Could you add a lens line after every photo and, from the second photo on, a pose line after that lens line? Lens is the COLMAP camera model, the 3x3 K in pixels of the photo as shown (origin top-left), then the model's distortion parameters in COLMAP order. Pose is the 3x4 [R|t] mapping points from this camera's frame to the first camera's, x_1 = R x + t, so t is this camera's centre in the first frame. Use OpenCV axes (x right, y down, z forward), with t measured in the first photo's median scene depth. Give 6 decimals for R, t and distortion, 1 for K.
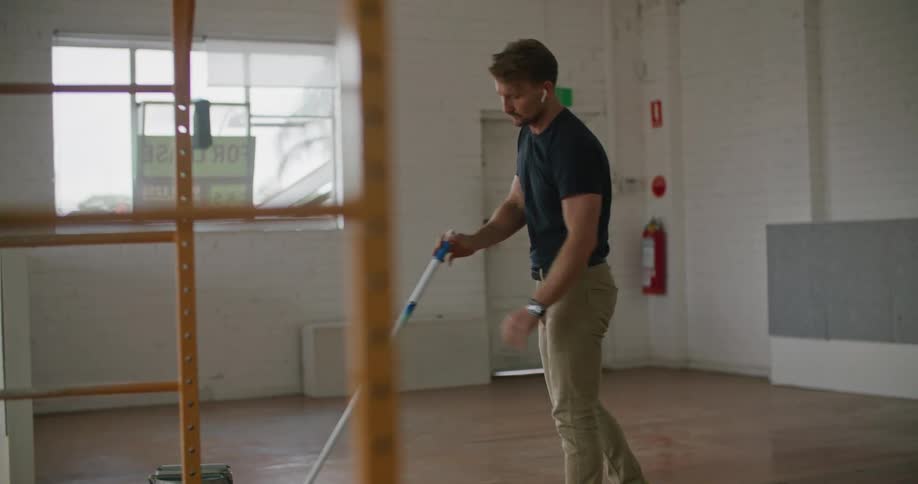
lens RADIAL K [[1443.6, 0, 439.2], [0, 1443.6, 240.2], [0, 0, 1]] dist [-0.113208, 0.000000]
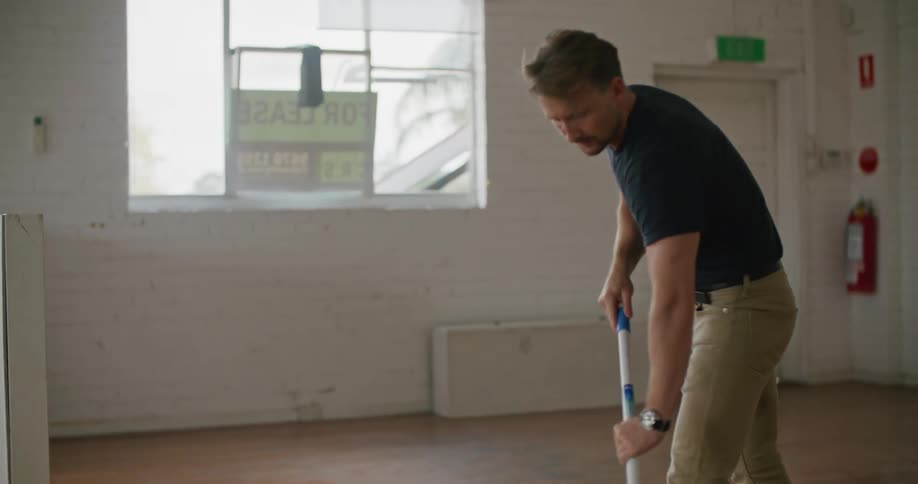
lens RADIAL K [[1443.6, 0, 450.1], [0, 1443.6, 259.9], [0, 0, 1]] dist [-0.113208, 0.000000]
pose [[0.997674, 0.012986, -0.066913, -0.031225], [-0.011127, 0.999544, 0.028082, -0.001395], [0.067247, -0.027272, 0.997364, 0.193579]]
